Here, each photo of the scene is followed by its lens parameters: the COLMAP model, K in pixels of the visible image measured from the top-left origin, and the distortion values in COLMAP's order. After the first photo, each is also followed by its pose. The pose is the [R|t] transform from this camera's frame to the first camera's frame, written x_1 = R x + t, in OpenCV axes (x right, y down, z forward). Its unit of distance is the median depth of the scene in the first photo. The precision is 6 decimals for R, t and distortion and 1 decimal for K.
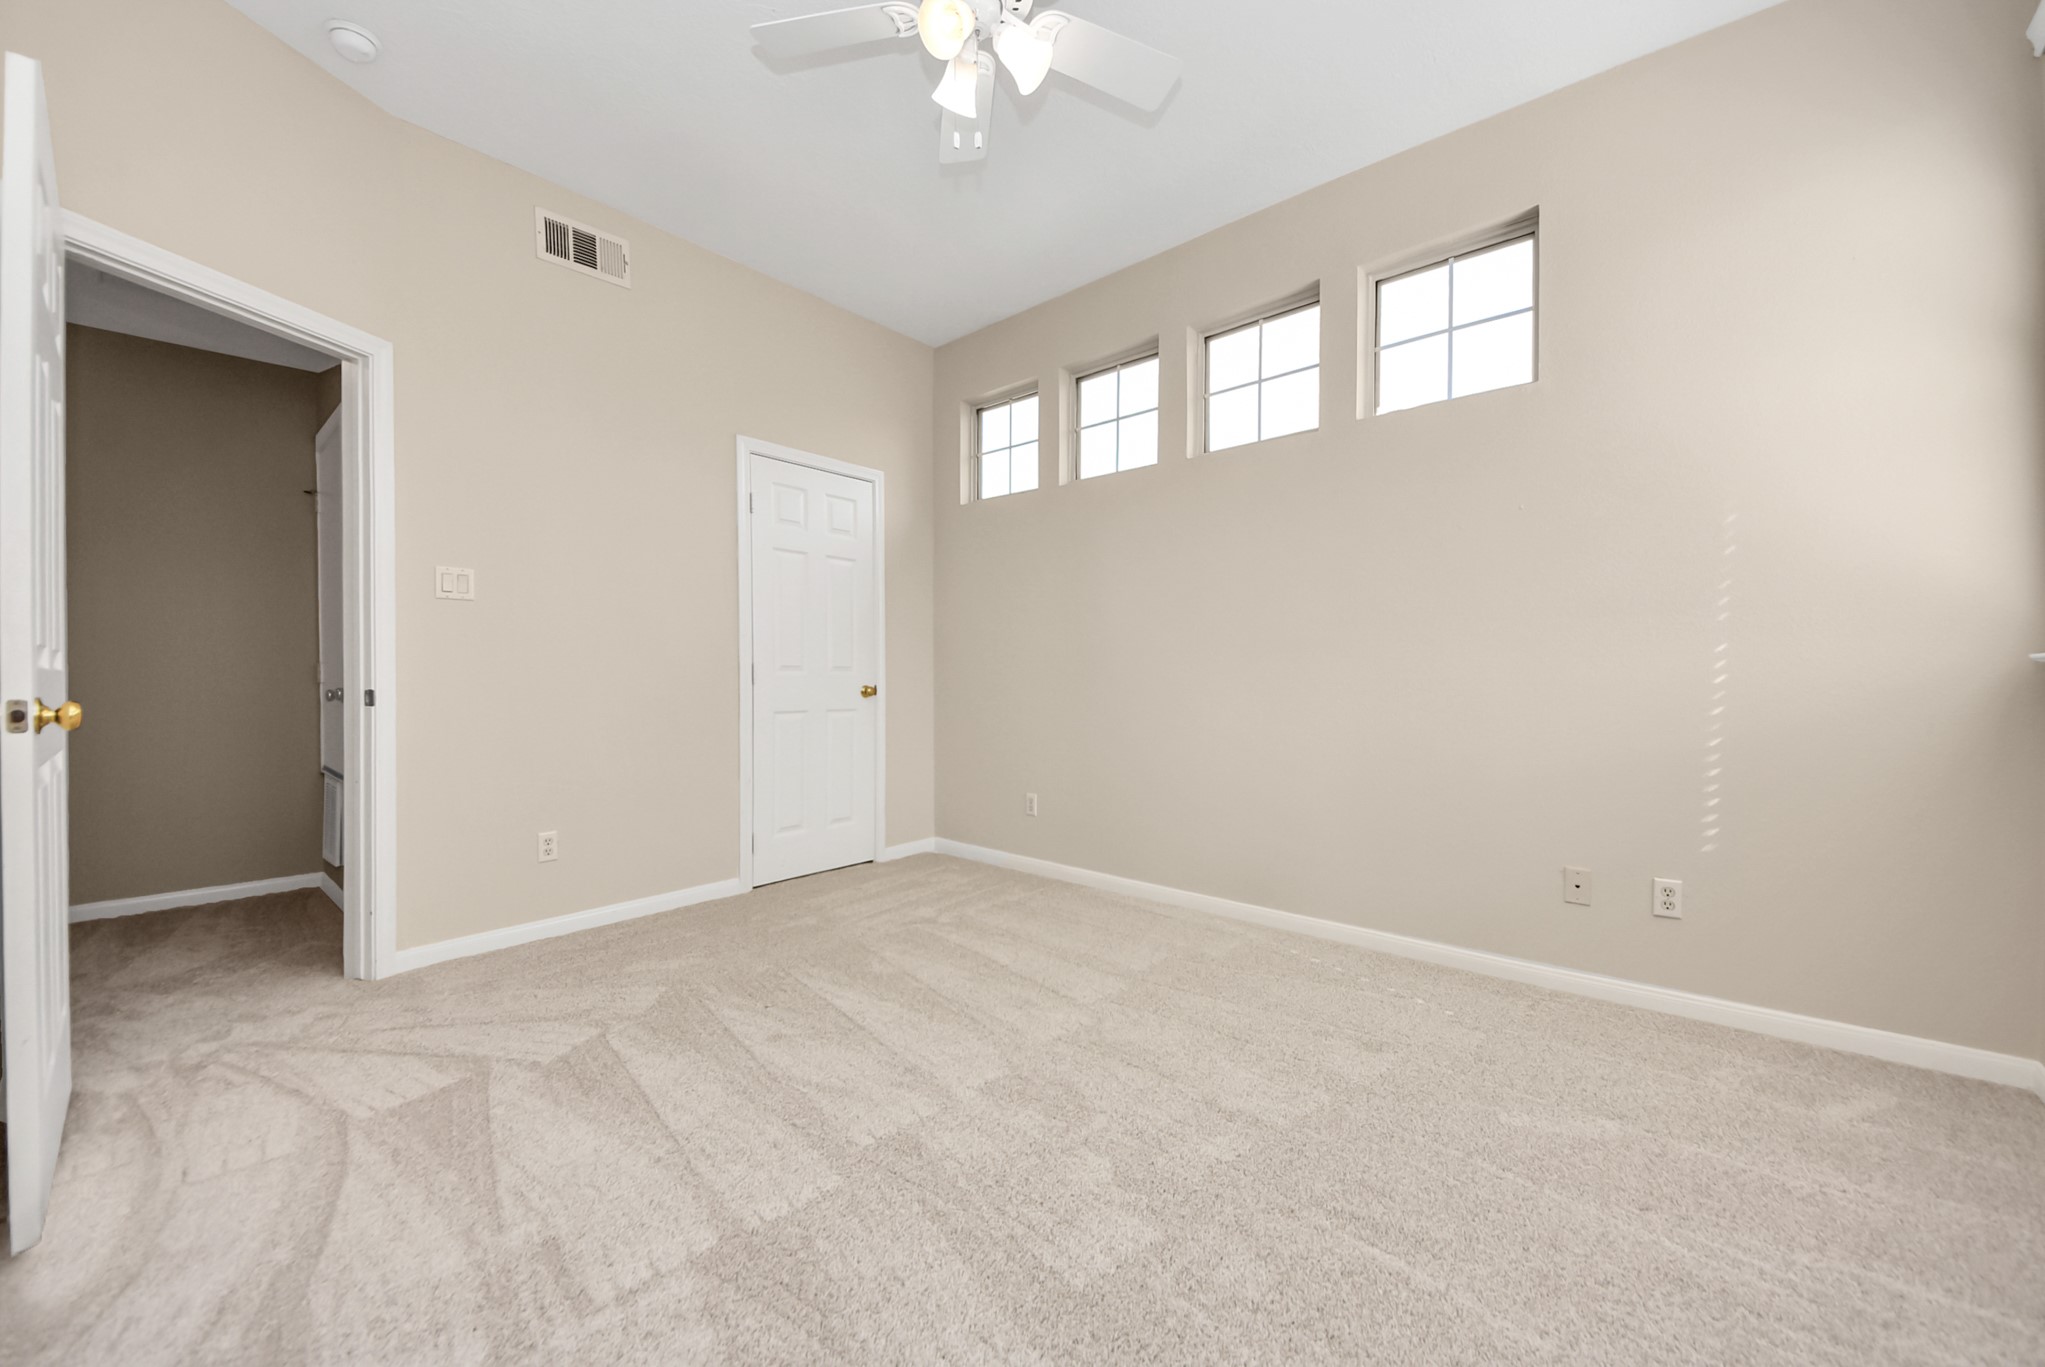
lens RADIAL K [[752.6, 0, 1031.8], [0, 752.6, 680.4], [0, 0, 1]] dist [0.010457, -0.010396]
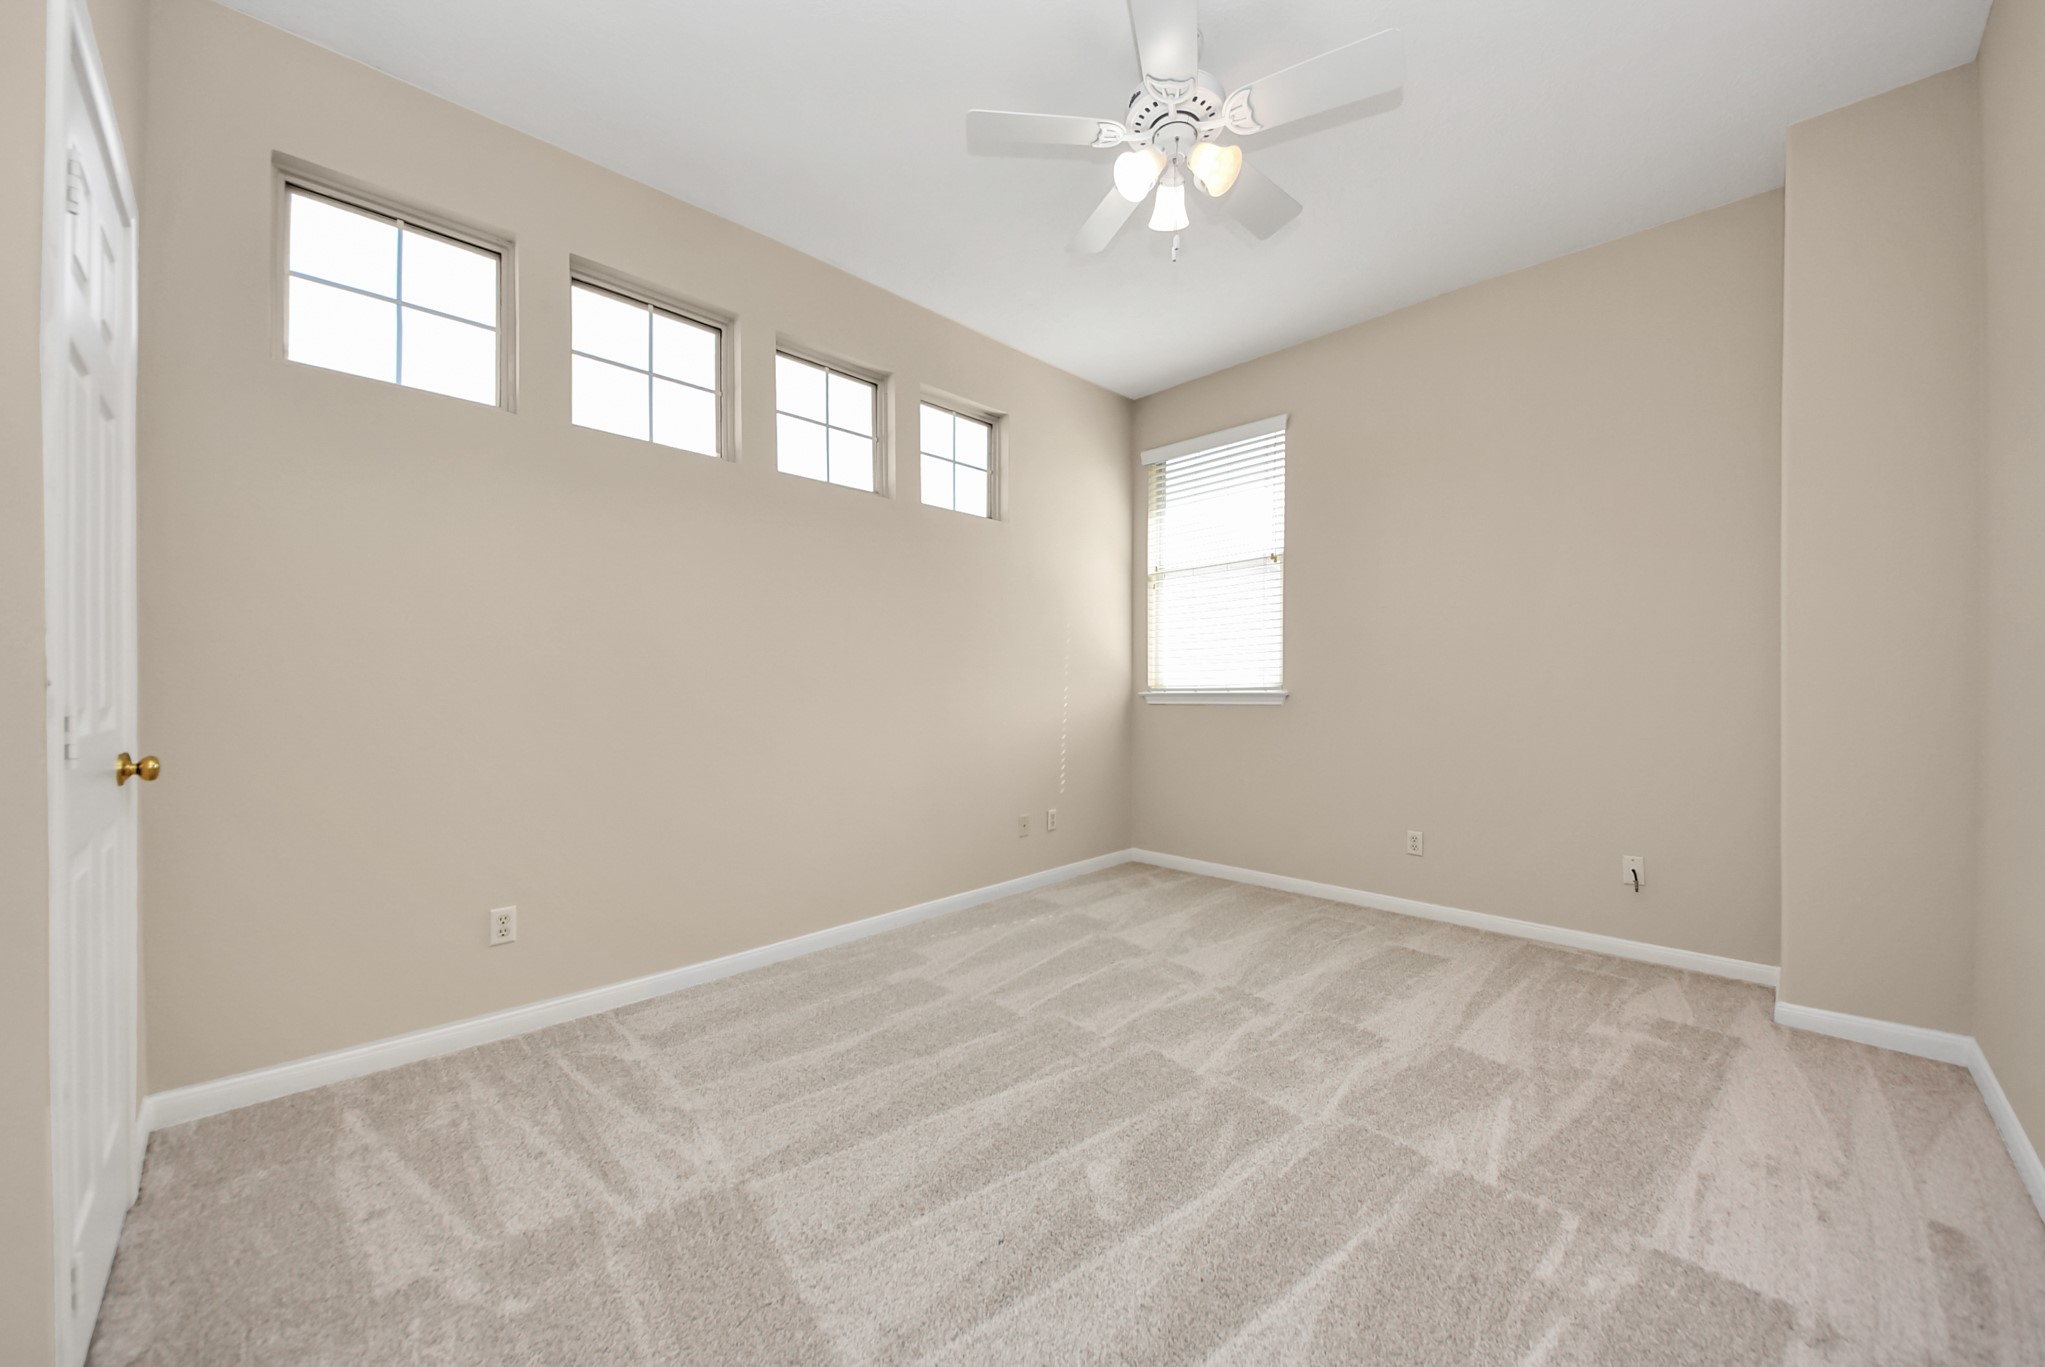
lens RADIAL K [[725.0, 0, 1018.0], [0, 725.0, 695.8], [0, 0, 1]] dist [0.000543, -0.008762]
pose [[0.068429, -0.004715, 0.997645, -0.628146], [0.008263, 0.999957, 0.004159, -0.022923], [-0.997622, 0.007959, 0.068465, 0.615699]]
